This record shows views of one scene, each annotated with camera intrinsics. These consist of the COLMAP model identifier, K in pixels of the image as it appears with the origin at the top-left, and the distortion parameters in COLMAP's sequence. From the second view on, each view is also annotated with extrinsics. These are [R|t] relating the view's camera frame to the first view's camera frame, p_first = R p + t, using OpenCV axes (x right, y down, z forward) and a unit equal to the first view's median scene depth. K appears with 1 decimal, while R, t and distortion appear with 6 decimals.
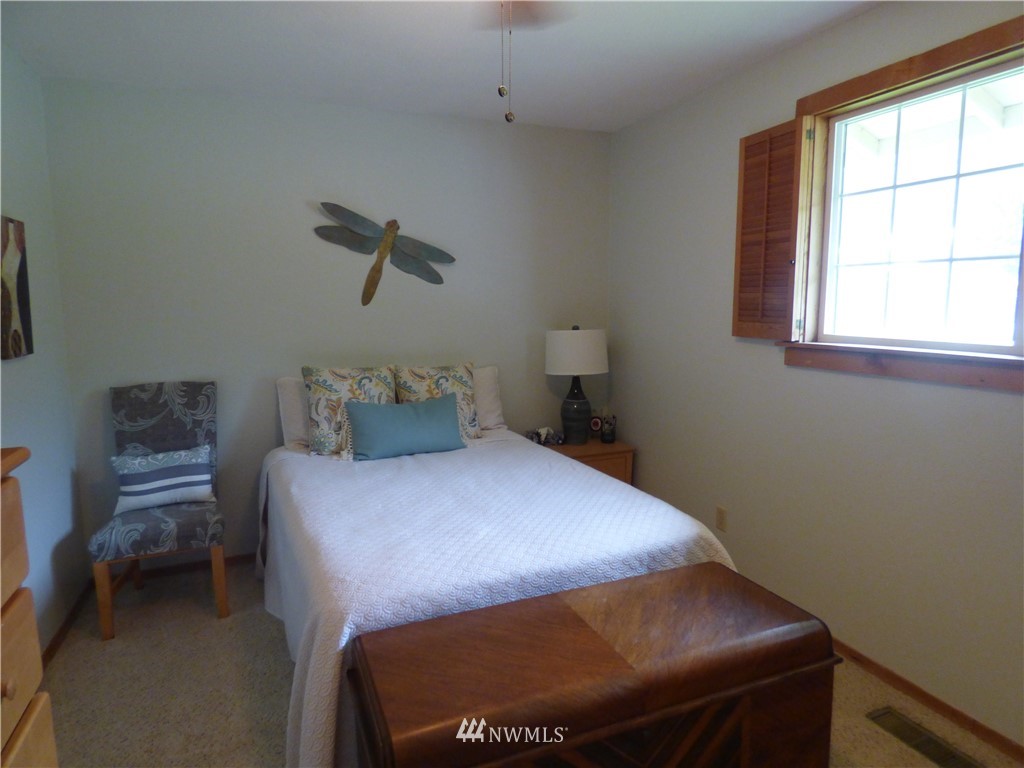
lens RADIAL K [[634.5, 0, 512.0], [0, 634.5, 384.0], [0, 0, 1]] dist [-0.017891, -0.001009]
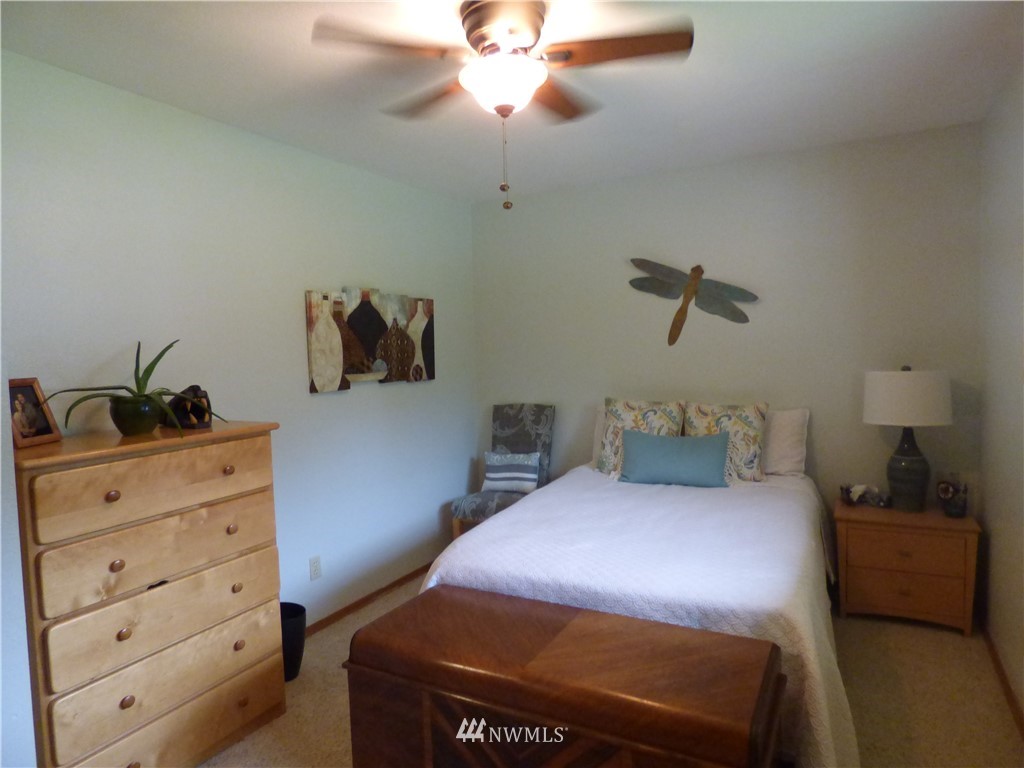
lens RADIAL K [[634.5, 0, 512.0], [0, 634.5, 384.0], [0, 0, 1]] dist [-0.017891, -0.001009]
pose [[0.622644, 0.033066, -0.781806, 0.498302], [-0.075213, 0.997010, -0.017733, -0.018346], [0.778882, 0.069844, 0.623269, 0.111142]]
